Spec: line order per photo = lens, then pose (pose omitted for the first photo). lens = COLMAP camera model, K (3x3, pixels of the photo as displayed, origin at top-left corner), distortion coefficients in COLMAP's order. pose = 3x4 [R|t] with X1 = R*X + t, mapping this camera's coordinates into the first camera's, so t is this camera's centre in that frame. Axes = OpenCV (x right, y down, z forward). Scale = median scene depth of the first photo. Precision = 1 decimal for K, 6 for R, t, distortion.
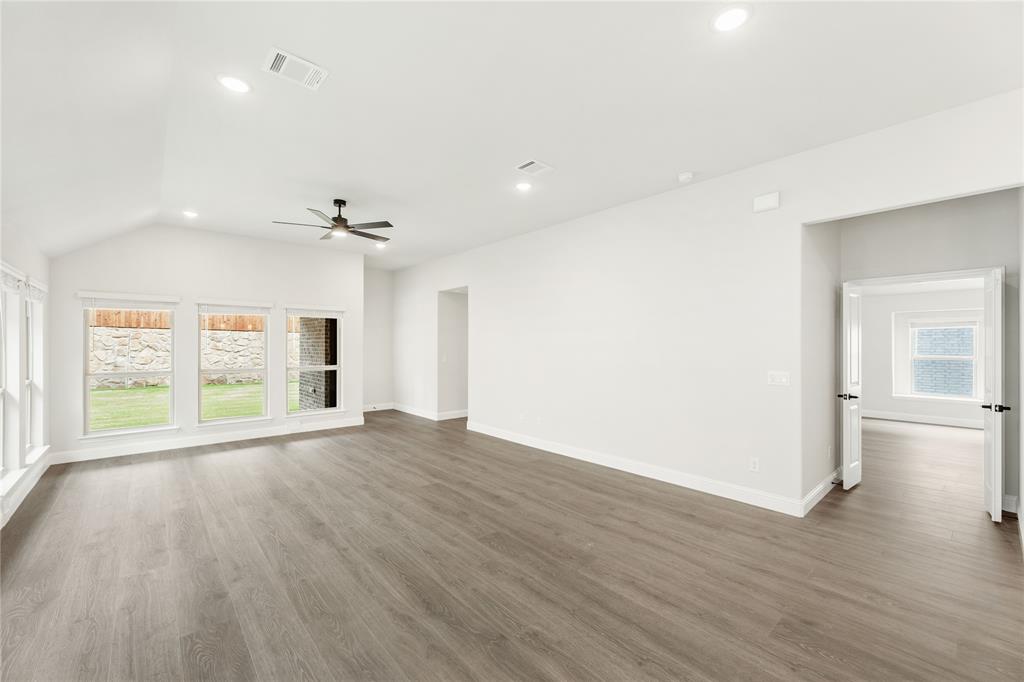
lens RADIAL K [[417.5, 0, 515.3], [0, 417.5, 341.1], [0, 0, 1]] dist [0.000764, 0.000603]
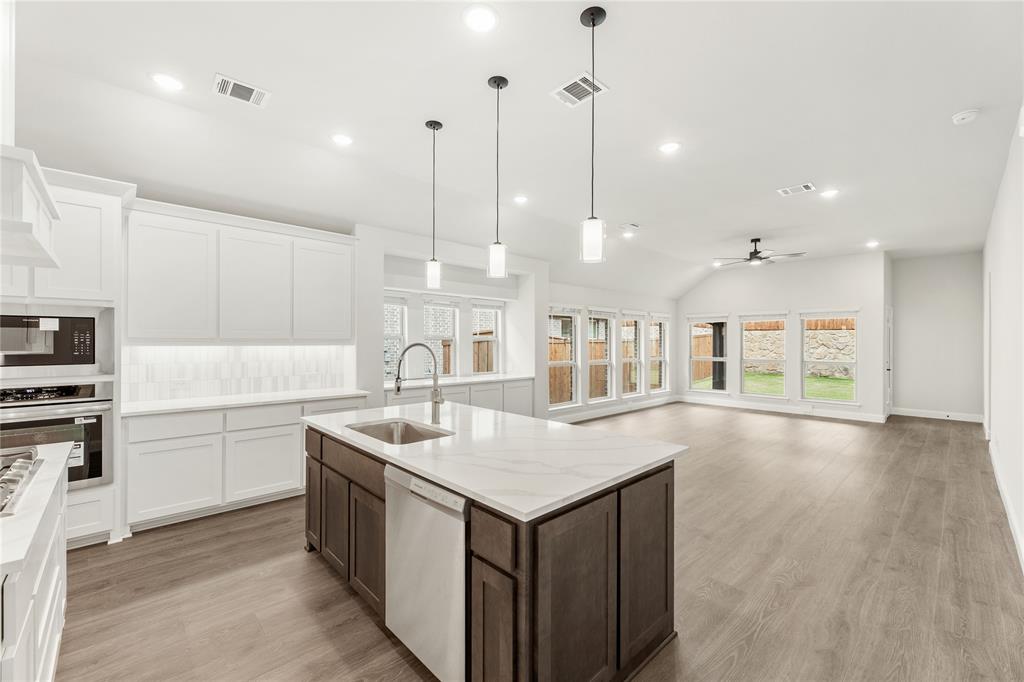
lens RADIAL K [[417.5, 0, 510.8], [0, 417.5, 339.8], [0, 0, 1]] dist [0.000764, 0.000603]
pose [[0.024110, -0.006339, -0.999689, 0.874945], [0.004743, 0.999969, -0.006226, 0.005713], [0.999698, -0.004591, 0.024139, 0.129148]]
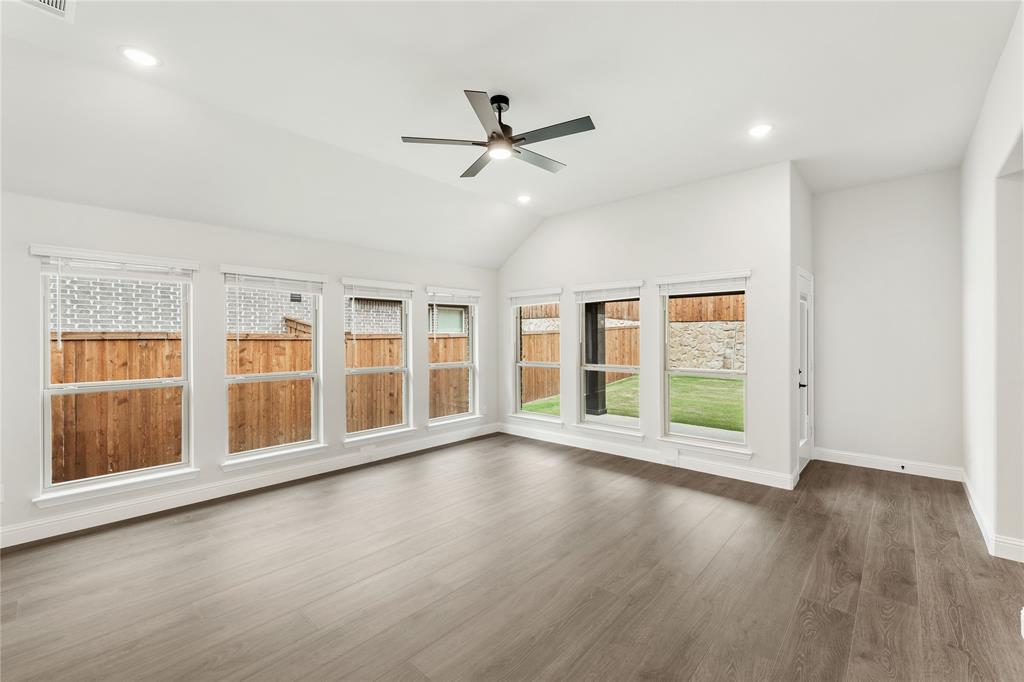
lens RADIAL K [[426.5, 0, 518.0], [0, 426.5, 335.7], [0, 0, 1]] dist [0.003737, 0.000403]
pose [[0.112761, -0.007167, -0.993596, 0.182667], [0.010440, 0.999927, -0.006028, 0.012120], [0.993567, -0.009694, 0.112828, 0.866437]]
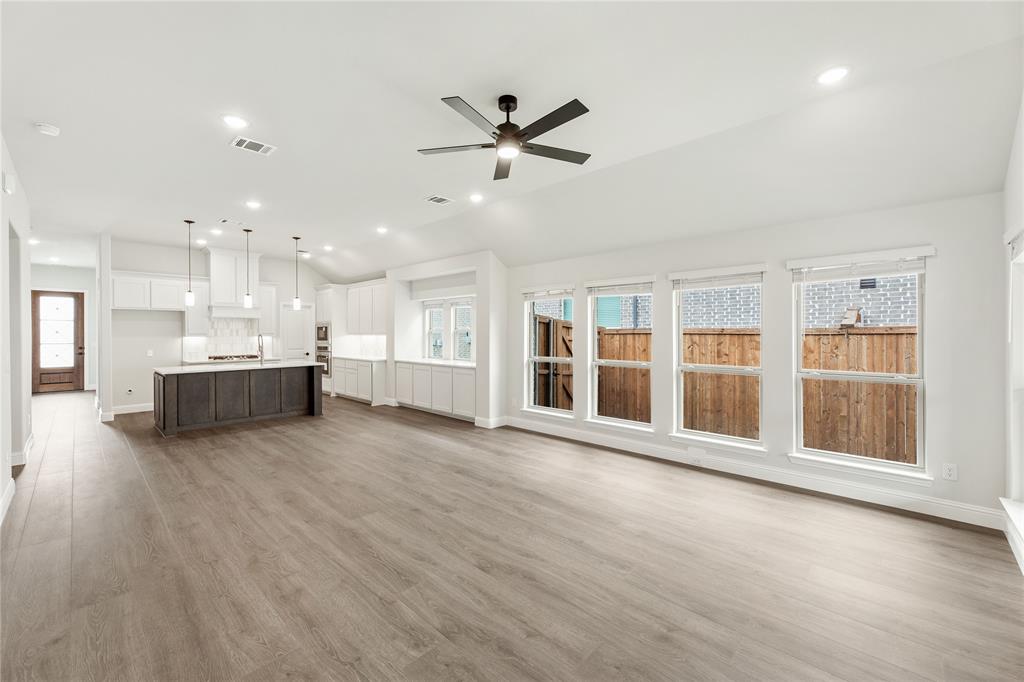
lens RADIAL K [[417.5, 0, 514.6], [0, 417.5, 330.9], [0, 0, 1]] dist [0.000764, 0.000603]
pose [[-0.996567, -0.000129, -0.082785, -0.342583], [0.001056, 0.999898, -0.014274, 0.016048], [0.082778, -0.014313, -0.996465, 1.471231]]
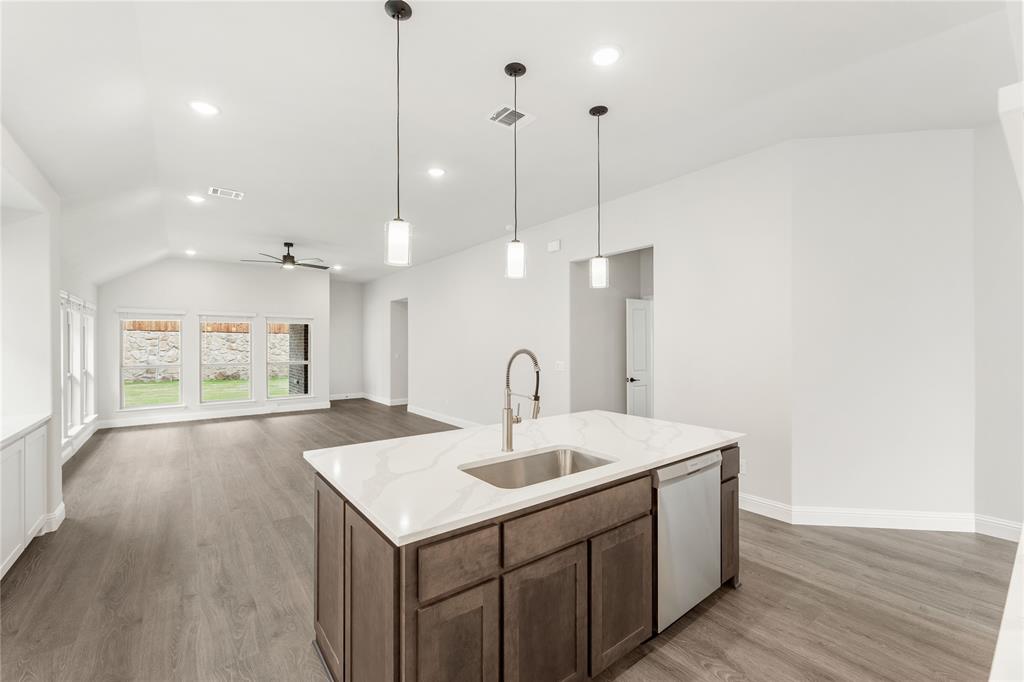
lens RADIAL K [[426.5, 0, 511.2], [0, 426.5, 339.1], [0, 0, 1]] dist [0.003737, 0.000403]
pose [[0.997742, -0.006057, -0.066885, 0.392138], [0.005900, 0.999979, -0.002554, -0.001758], [0.066899, 0.002153, 0.997757, -0.361996]]
